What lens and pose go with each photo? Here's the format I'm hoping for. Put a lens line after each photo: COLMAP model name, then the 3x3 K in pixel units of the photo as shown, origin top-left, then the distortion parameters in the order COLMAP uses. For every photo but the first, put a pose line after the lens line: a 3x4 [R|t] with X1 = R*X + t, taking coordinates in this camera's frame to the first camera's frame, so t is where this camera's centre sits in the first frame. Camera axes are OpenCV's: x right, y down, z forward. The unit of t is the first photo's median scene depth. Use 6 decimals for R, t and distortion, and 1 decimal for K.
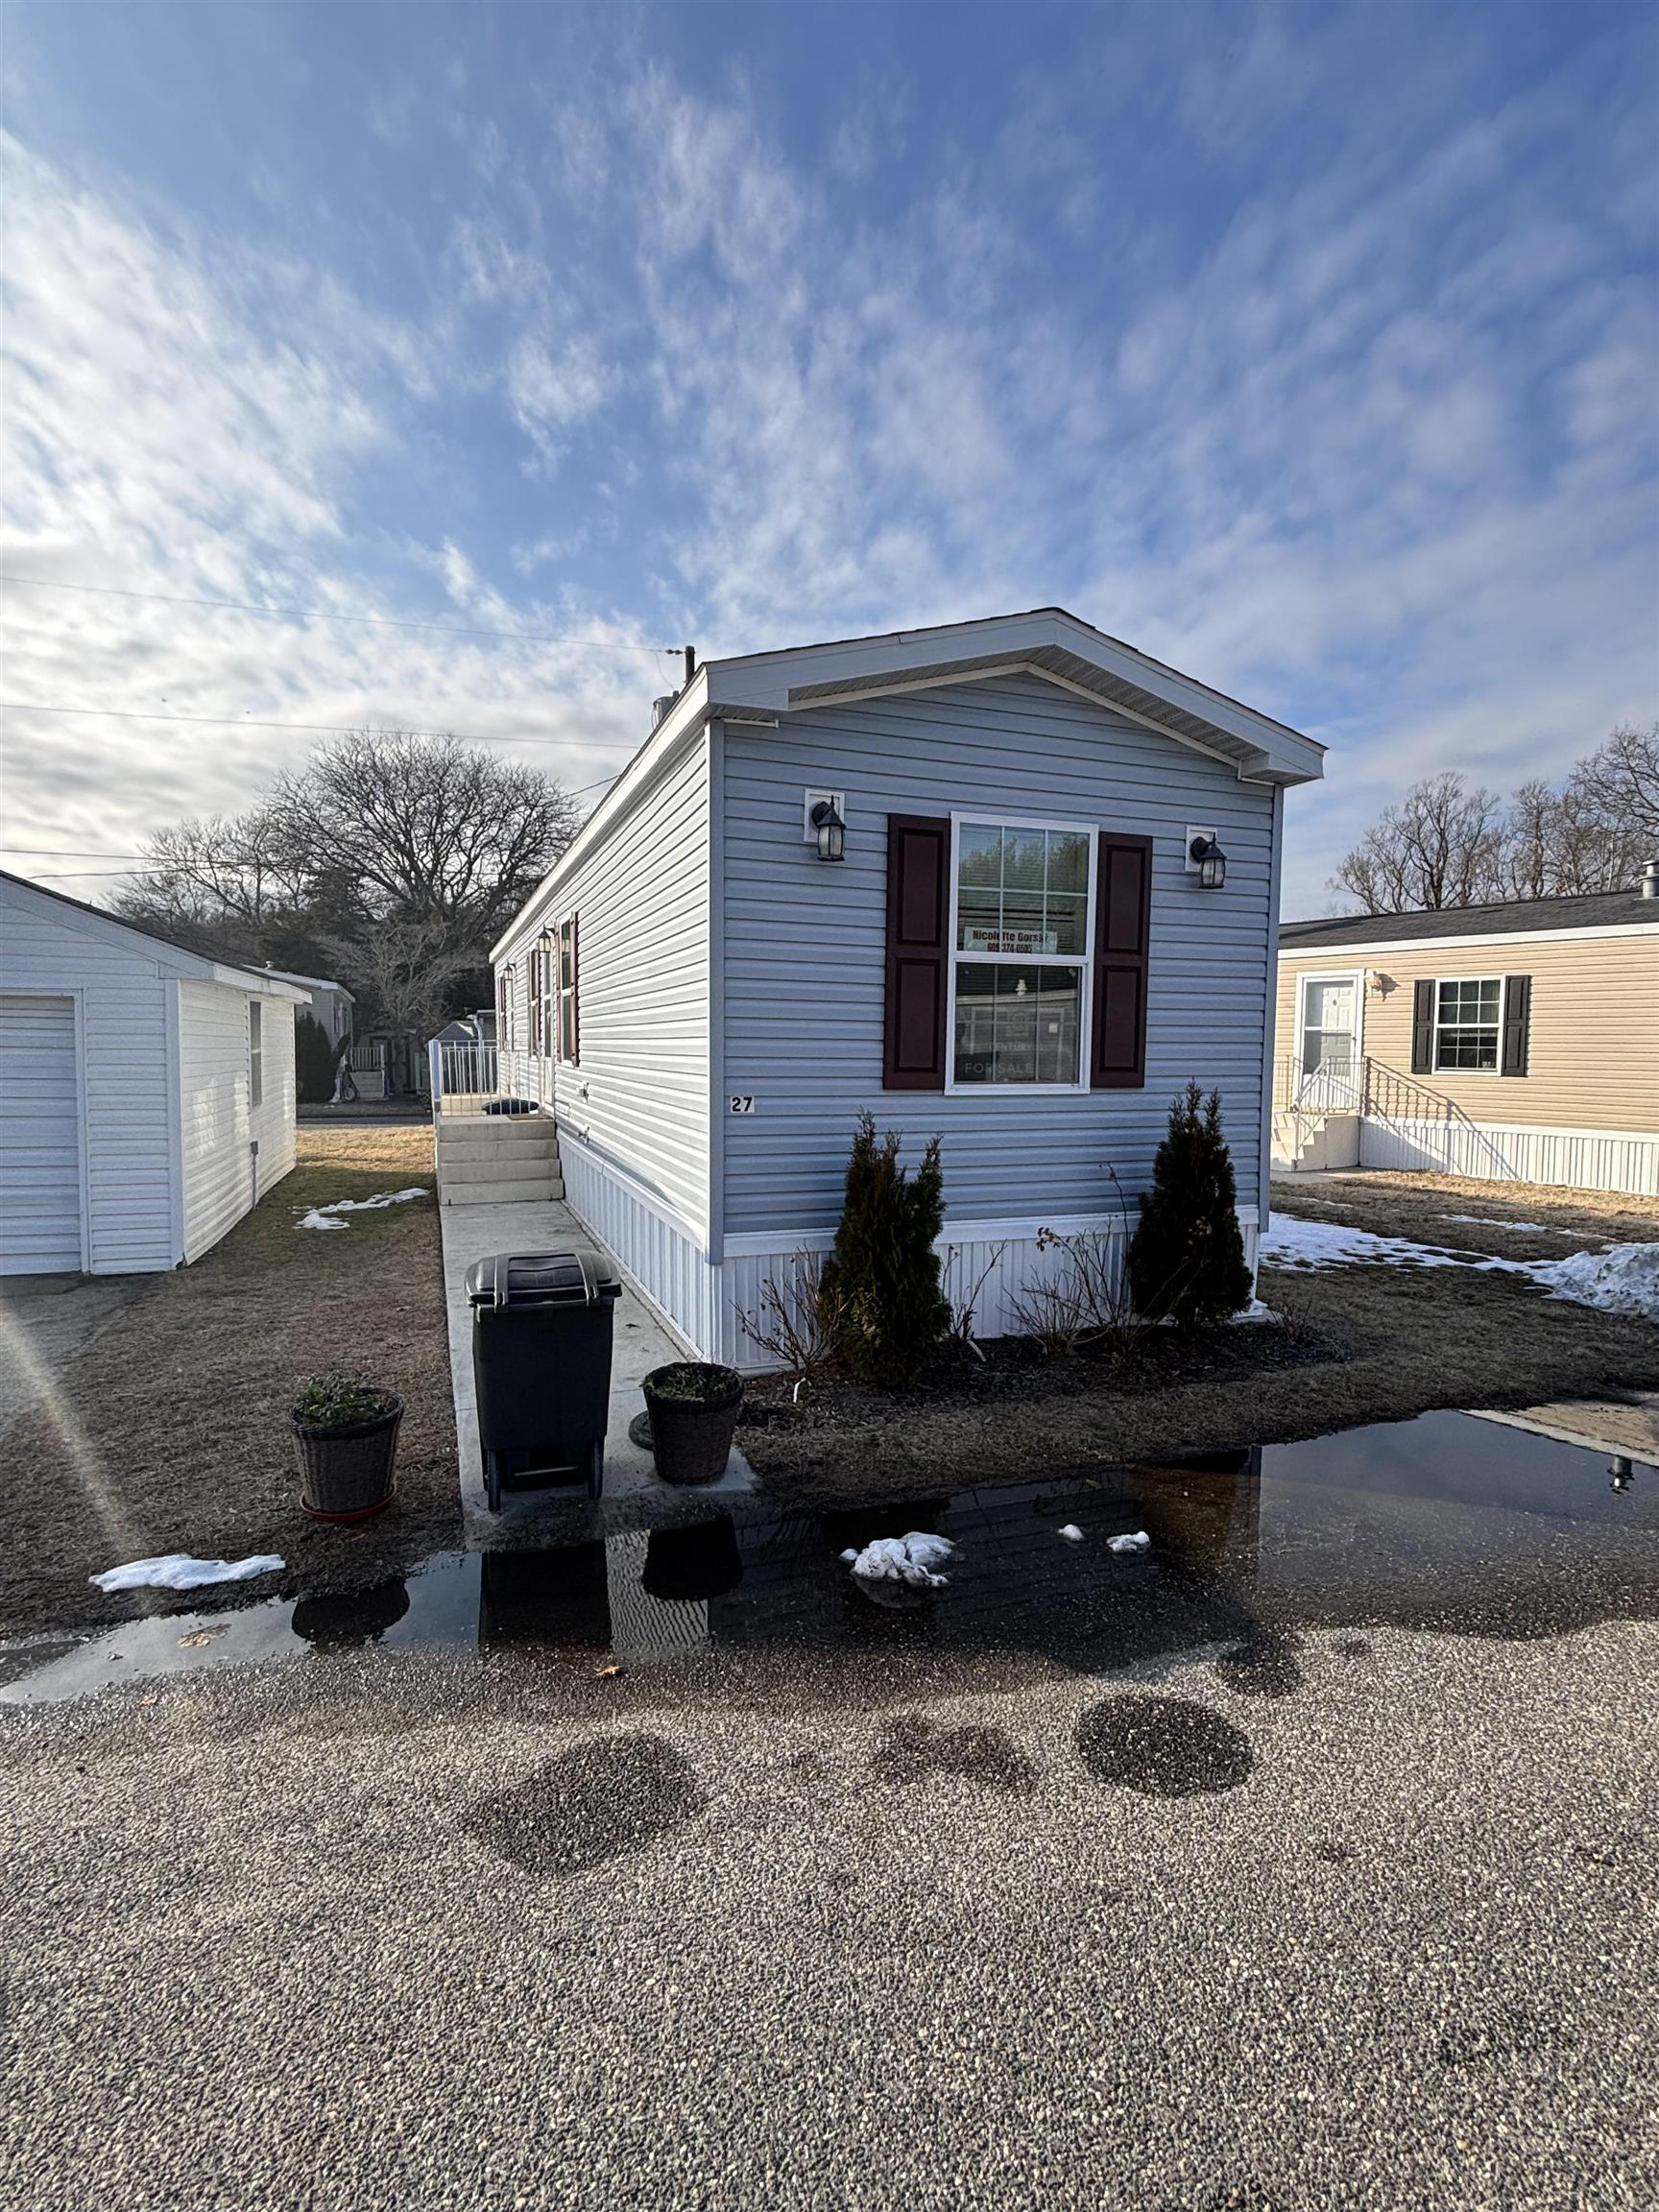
lens RADIAL K [[1073.6, 0, 829.5], [0, 1073.6, 1106.0], [0, 0, 1]] dist [-0.002271, -0.000472]
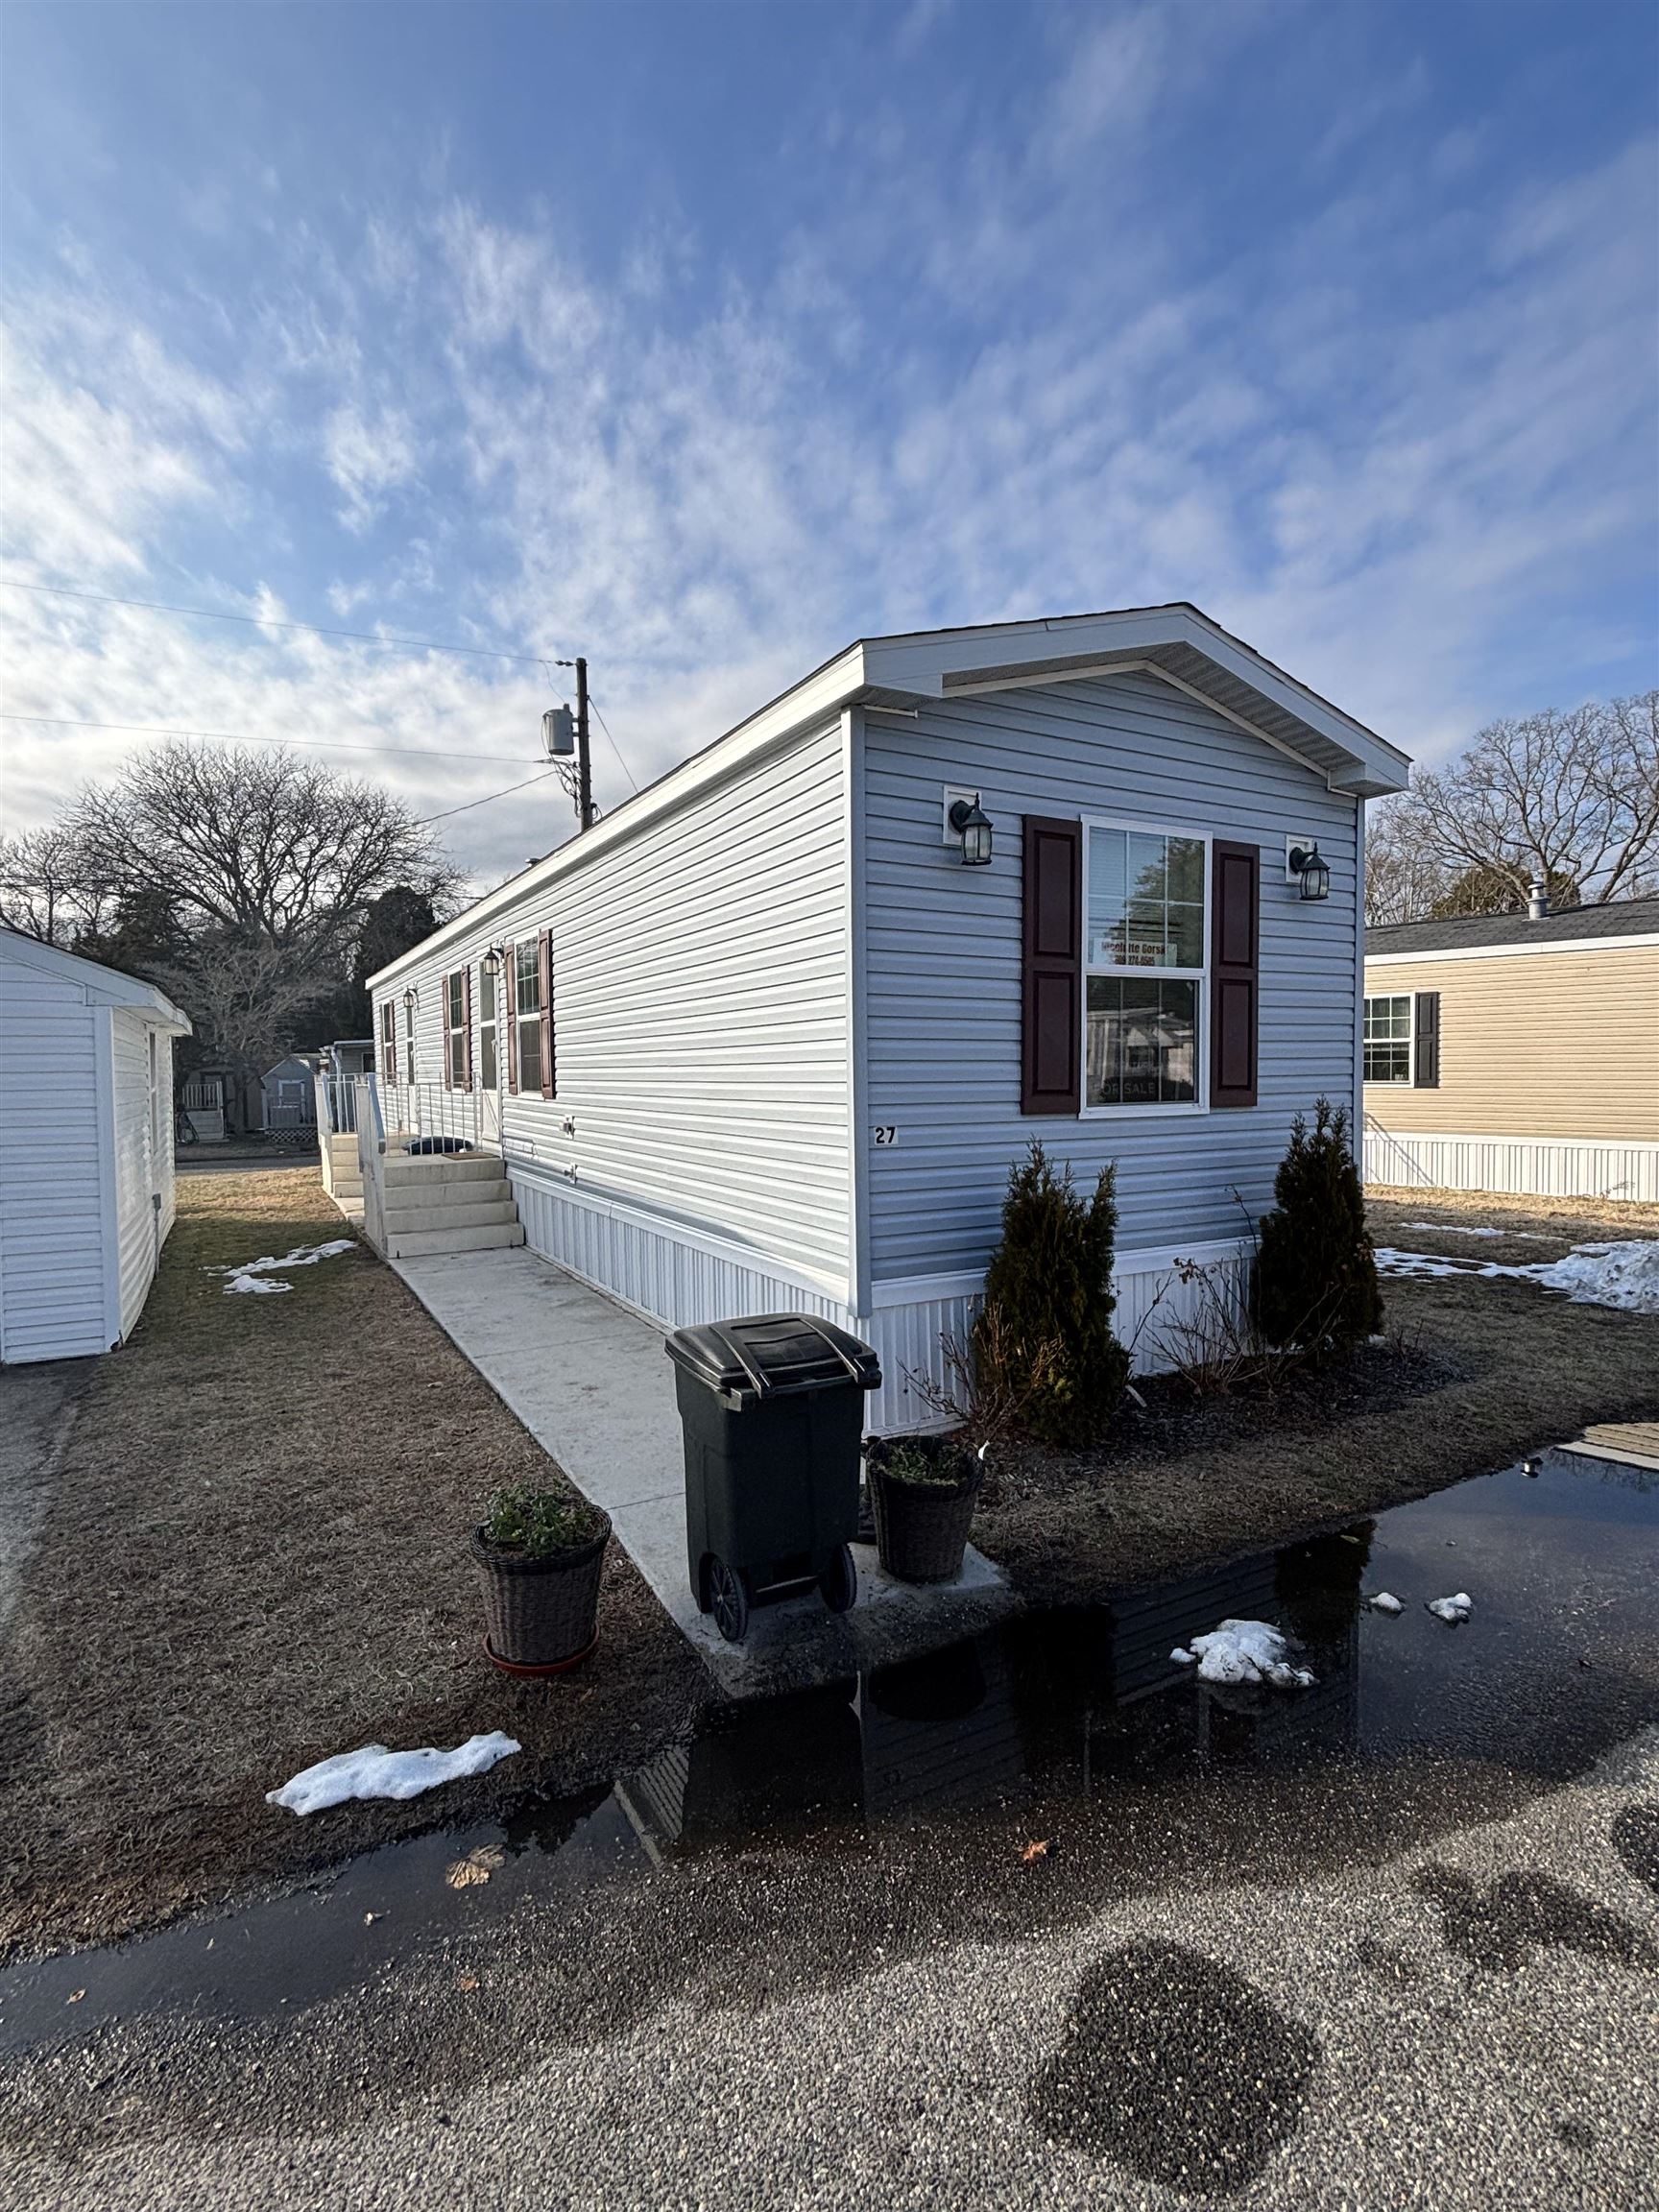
lens RADIAL K [[1073.6, 0, 829.5], [0, 1073.6, 1106.0], [0, 0, 1]] dist [-0.002271, -0.000472]
pose [[0.988433, -0.024361, 0.149690, -0.236431], [0.028003, 0.999360, -0.022266, -0.006690], [-0.149052, 0.026200, 0.988482, 0.113305]]
